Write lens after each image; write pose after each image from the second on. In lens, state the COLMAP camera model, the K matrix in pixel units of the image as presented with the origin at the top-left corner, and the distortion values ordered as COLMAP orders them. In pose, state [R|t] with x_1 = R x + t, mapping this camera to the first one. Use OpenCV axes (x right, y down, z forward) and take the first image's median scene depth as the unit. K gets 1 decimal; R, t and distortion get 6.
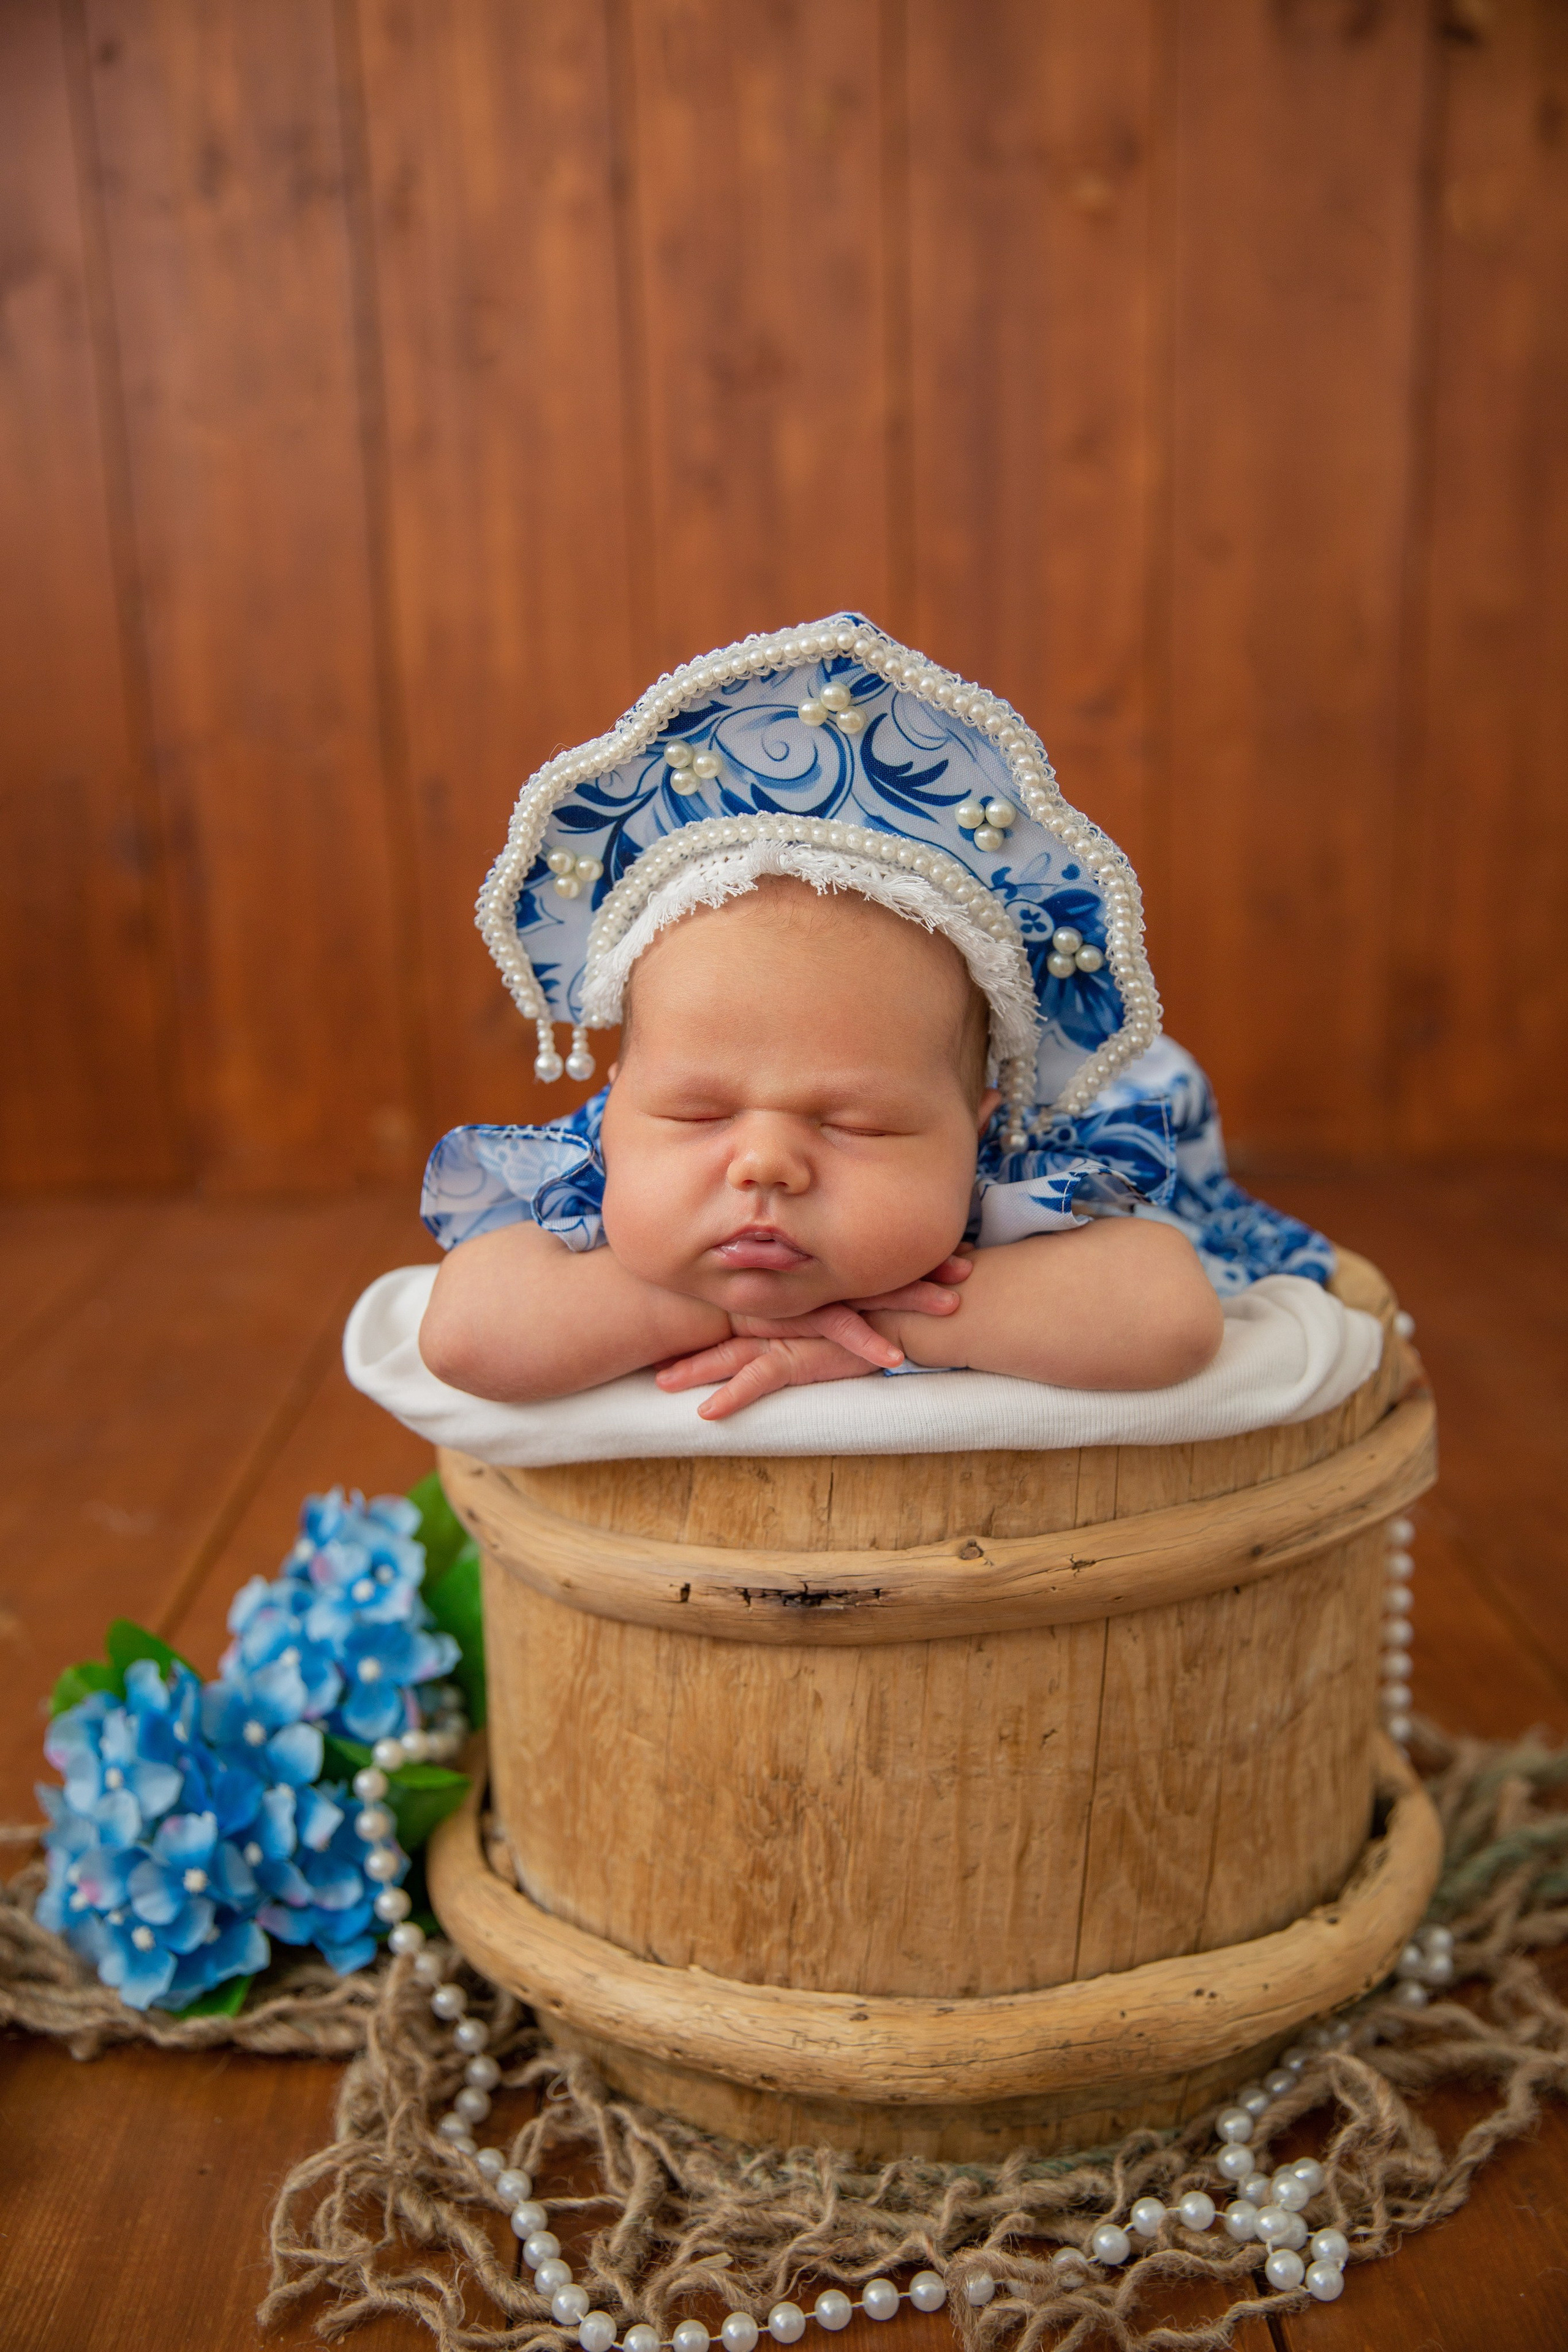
lens RADIAL K [[2344.3, 0, 784.0], [0, 2344.3, 1176.0], [0, 0, 1]] dist [-0.016303, 0.006302]
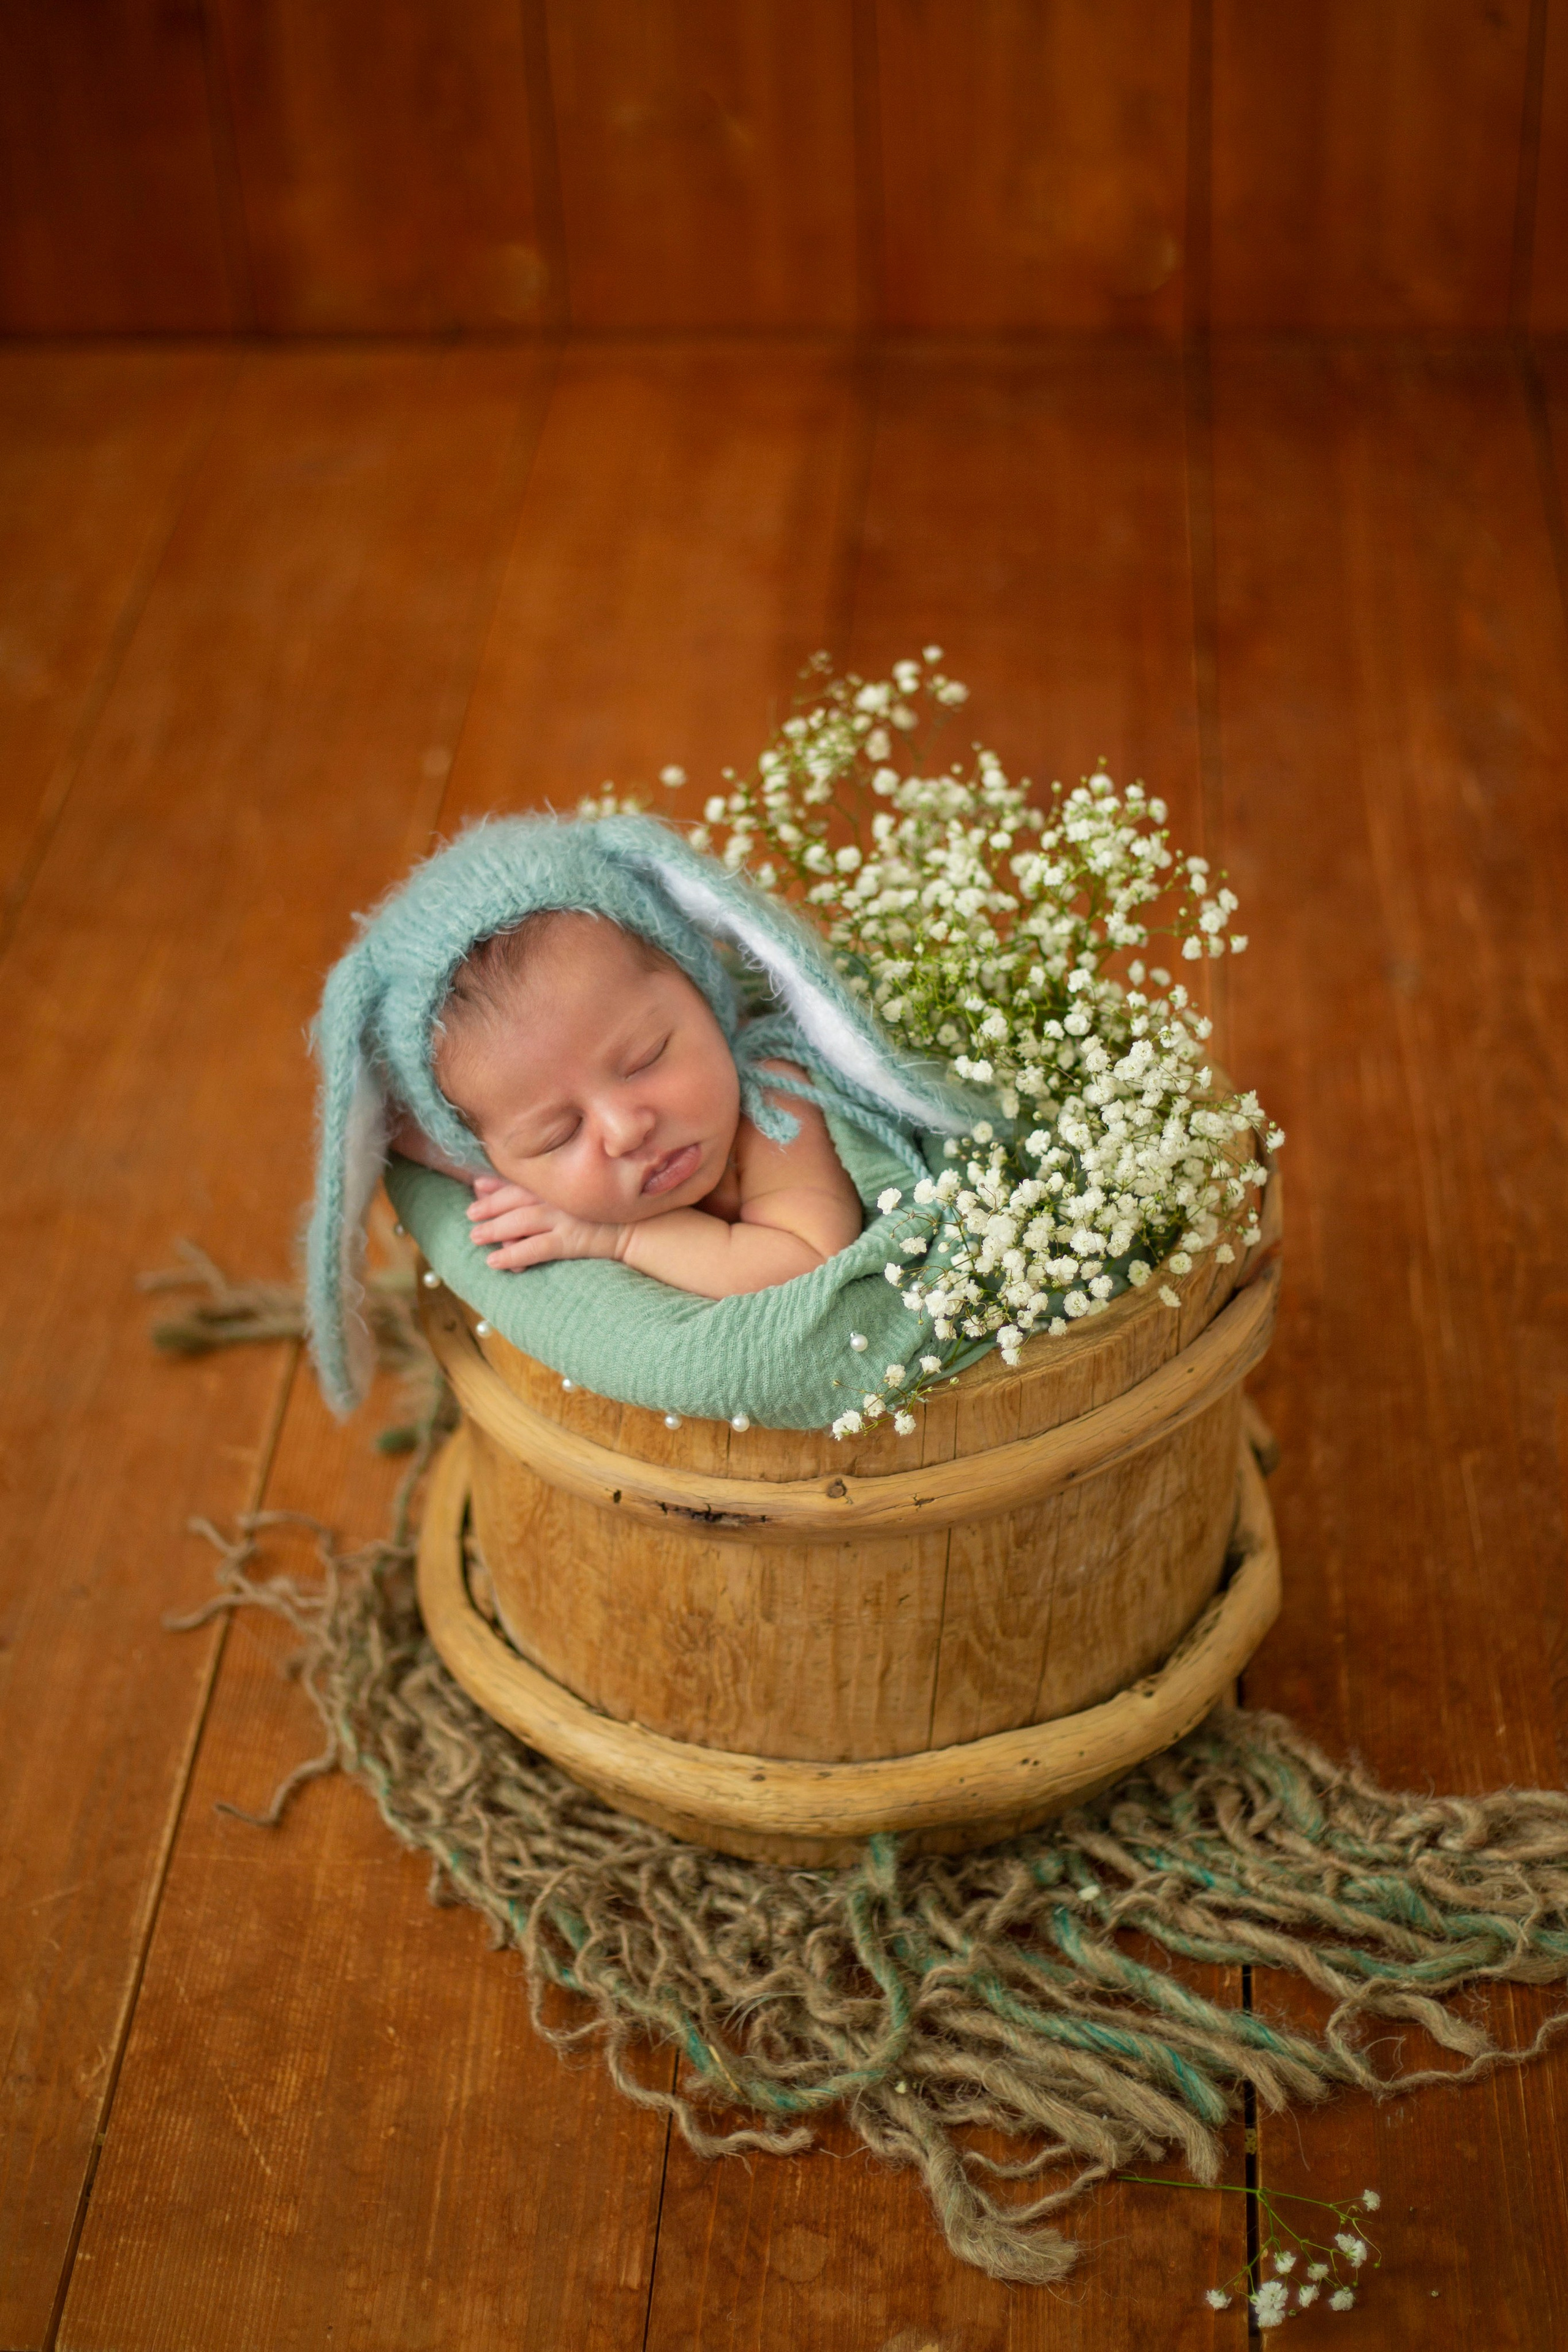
lens RADIAL K [[4105.5, 0, 784.0], [0, 4105.5, 1176.0], [0, 0, 1]] dist [-0.038128, -0.054266]
pose [[0.998775, 0.019744, -0.045362, 0.141376], [0.001153, 0.907366, 0.420340, -0.887398], [0.049459, -0.419877, 0.906232, -0.908371]]
